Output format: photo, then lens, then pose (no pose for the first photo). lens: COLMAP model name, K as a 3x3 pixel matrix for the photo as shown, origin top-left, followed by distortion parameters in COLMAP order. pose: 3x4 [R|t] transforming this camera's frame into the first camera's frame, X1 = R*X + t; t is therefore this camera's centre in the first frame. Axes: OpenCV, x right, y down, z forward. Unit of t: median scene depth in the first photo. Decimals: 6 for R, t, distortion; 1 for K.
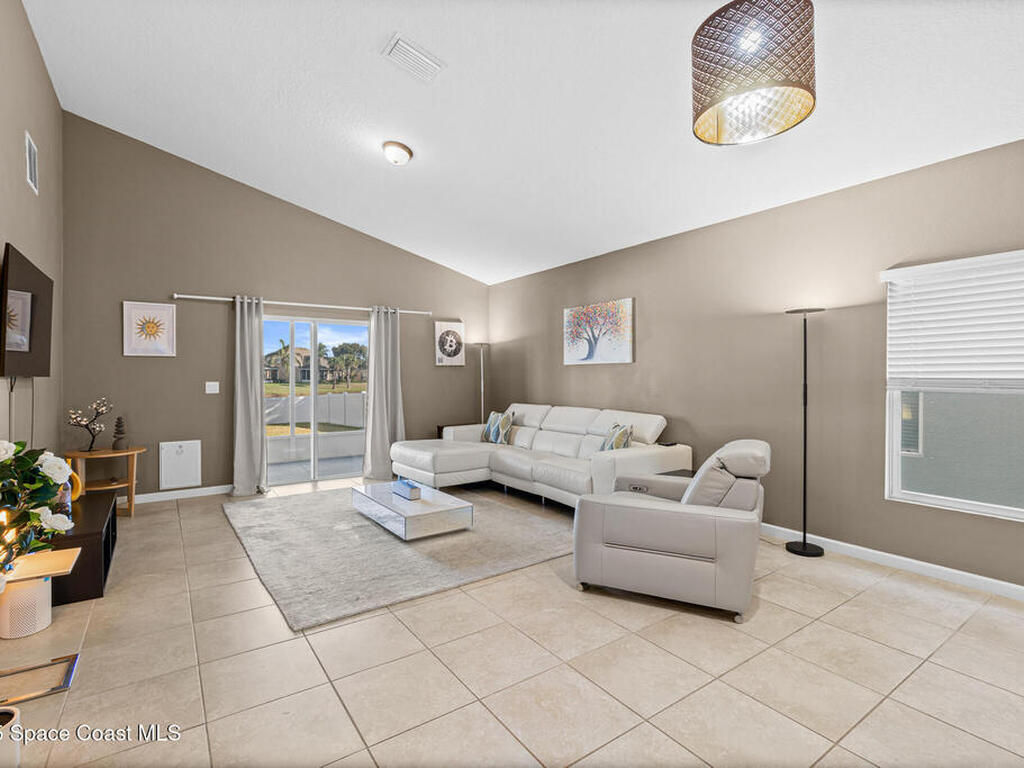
lens RADIAL K [[501.0, 0, 501.3], [0, 501.0, 379.0], [0, 0, 1]] dist [-0.007981, 0.001792]
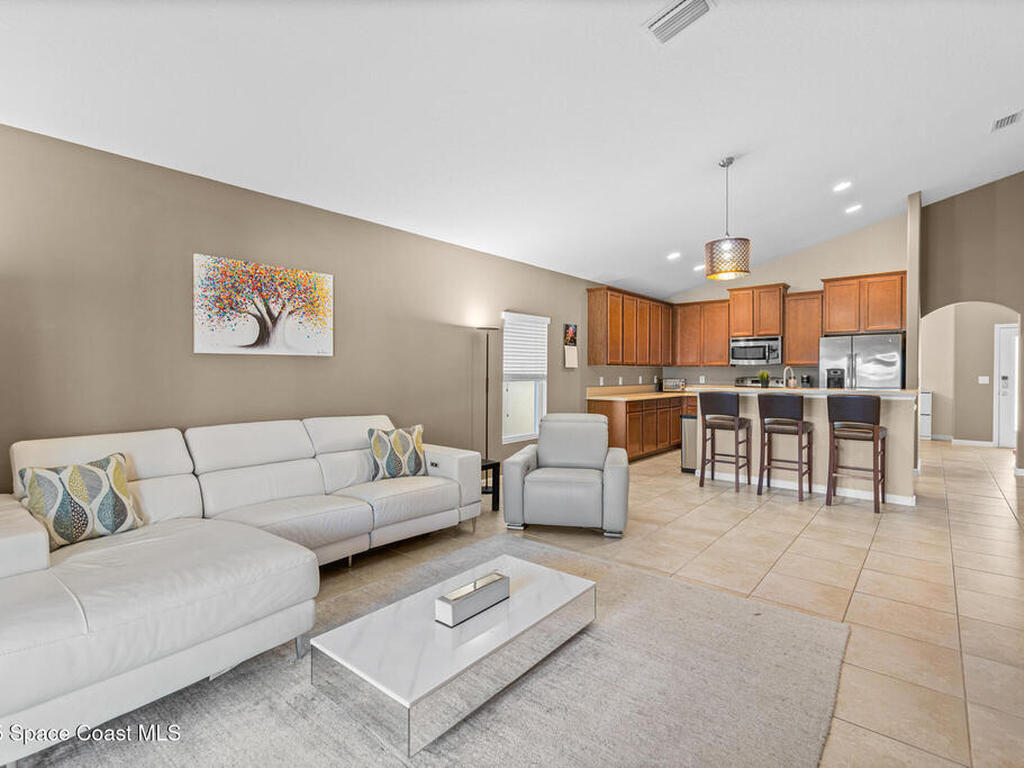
lens RADIAL K [[501.0, 0, 503.2], [0, 501.0, 376.1], [0, 0, 1]] dist [-0.007981, 0.001792]
pose [[-0.258265, -0.008394, 0.966038, -0.562615], [0.003701, 0.999946, 0.009678, -0.006854], [-0.966067, 0.006075, -0.258220, 0.903382]]
